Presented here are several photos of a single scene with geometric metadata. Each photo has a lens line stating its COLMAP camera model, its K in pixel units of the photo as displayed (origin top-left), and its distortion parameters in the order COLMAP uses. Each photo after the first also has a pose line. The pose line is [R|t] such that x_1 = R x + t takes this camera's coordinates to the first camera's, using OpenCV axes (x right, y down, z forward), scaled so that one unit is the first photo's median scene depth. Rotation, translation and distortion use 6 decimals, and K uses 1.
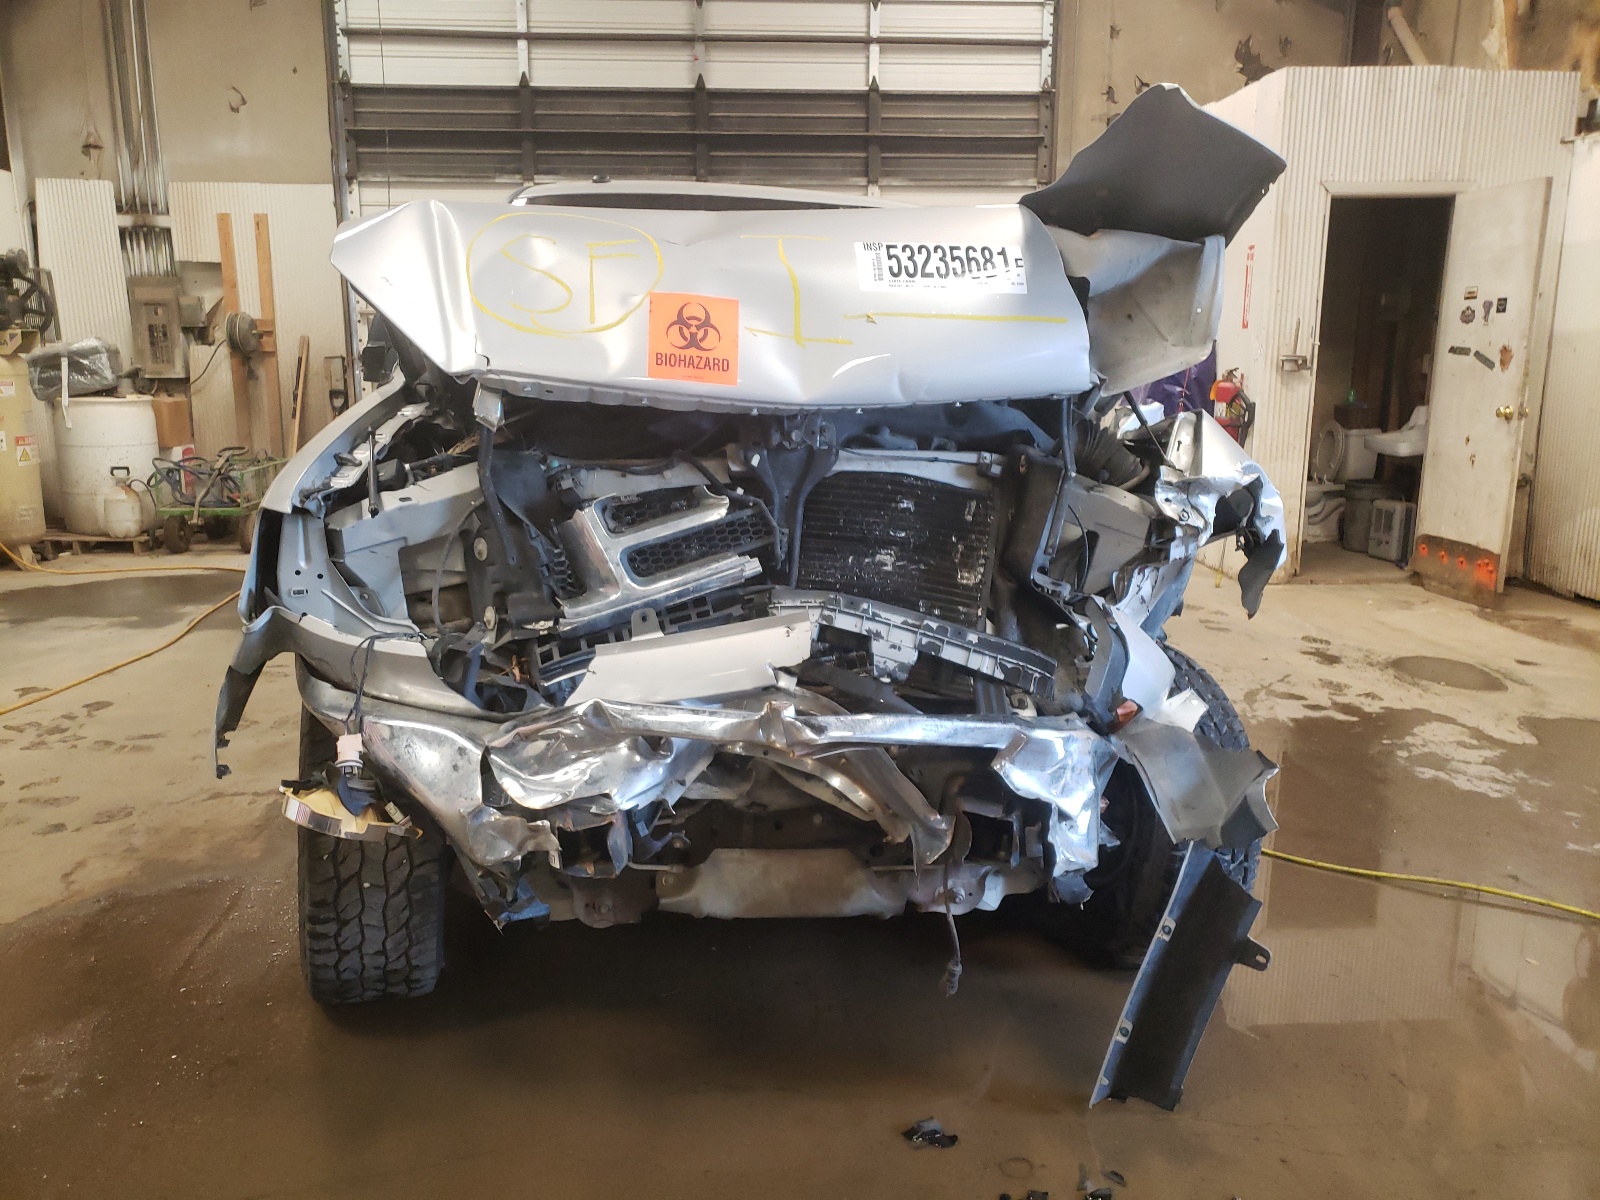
lens RADIAL K [[1266.8, 0, 810.1], [0, 1266.8, 602.1], [0, 0, 1]] dist [0.014551, 0.008157]
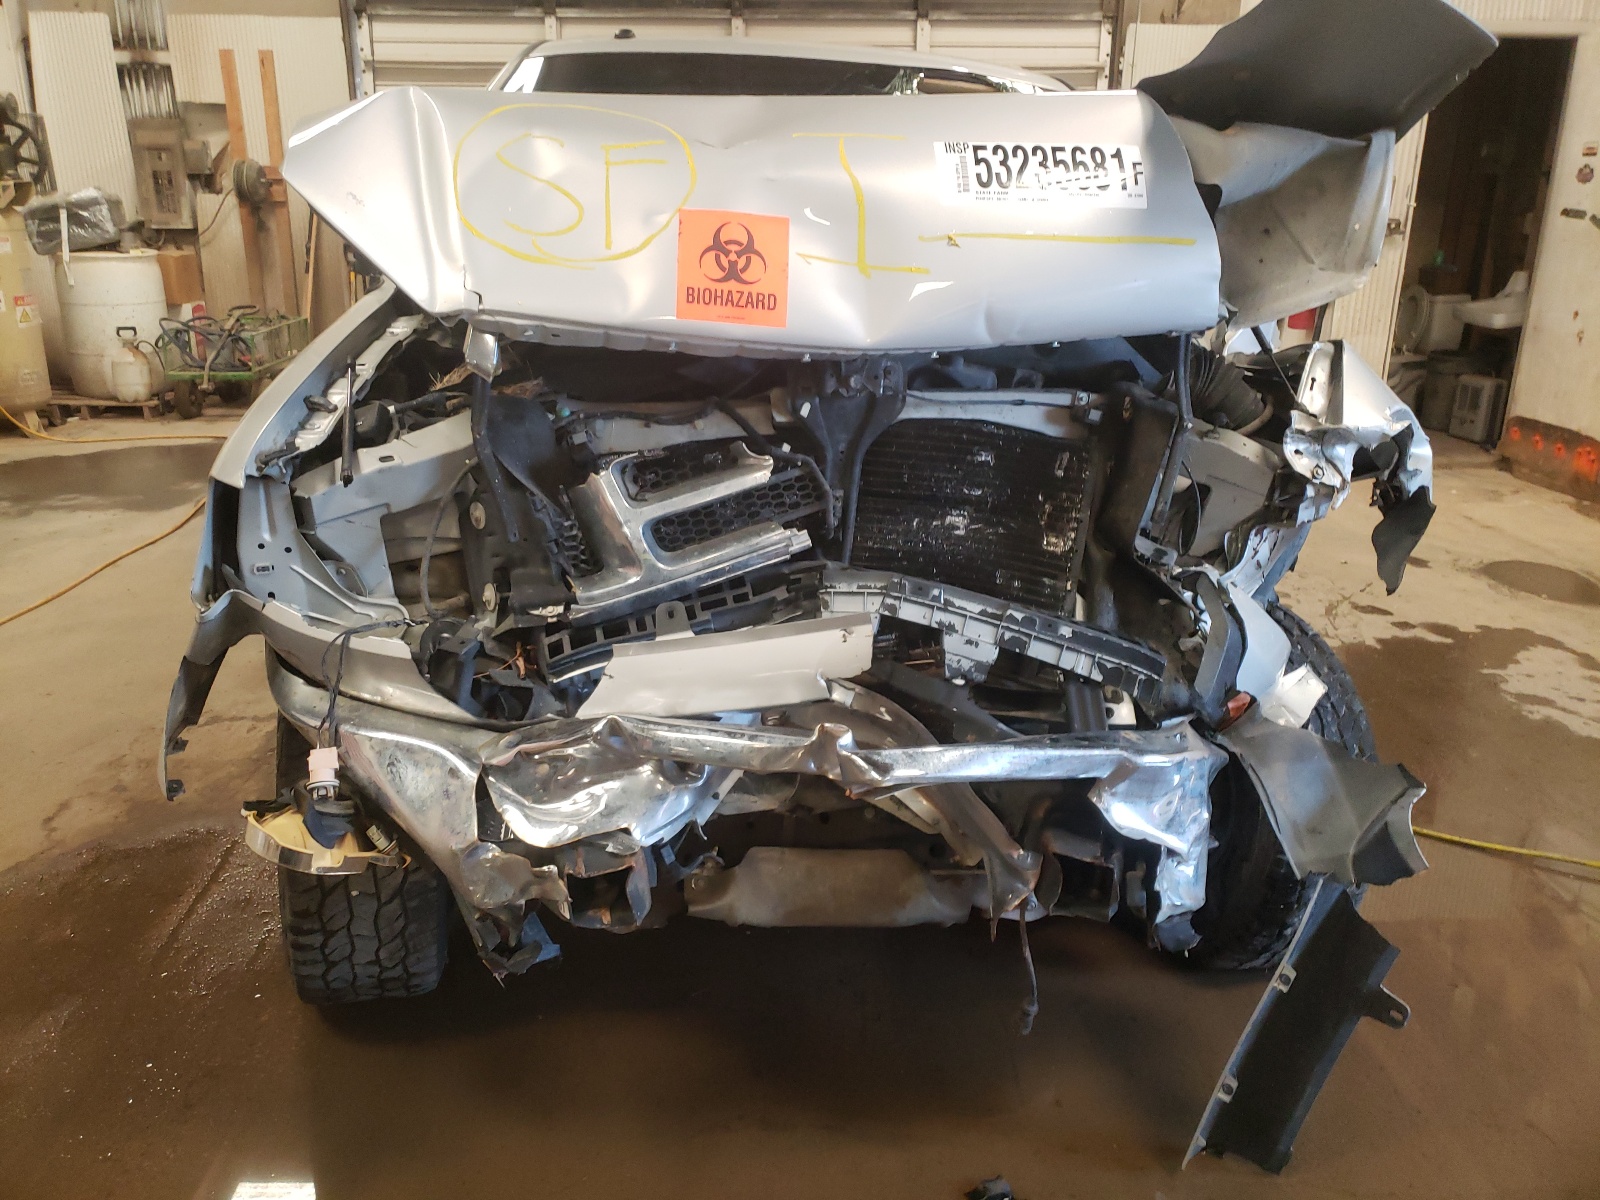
lens RADIAL K [[1266.8, 0, 797.0], [0, 1266.8, 567.7], [0, 0, 1]] dist [0.014551, 0.008157]
pose [[0.999362, 0.015269, -0.032277, -0.020238], [-0.011986, 0.994957, 0.099582, -0.089989], [0.033635, -0.099132, 0.994506, 0.162733]]
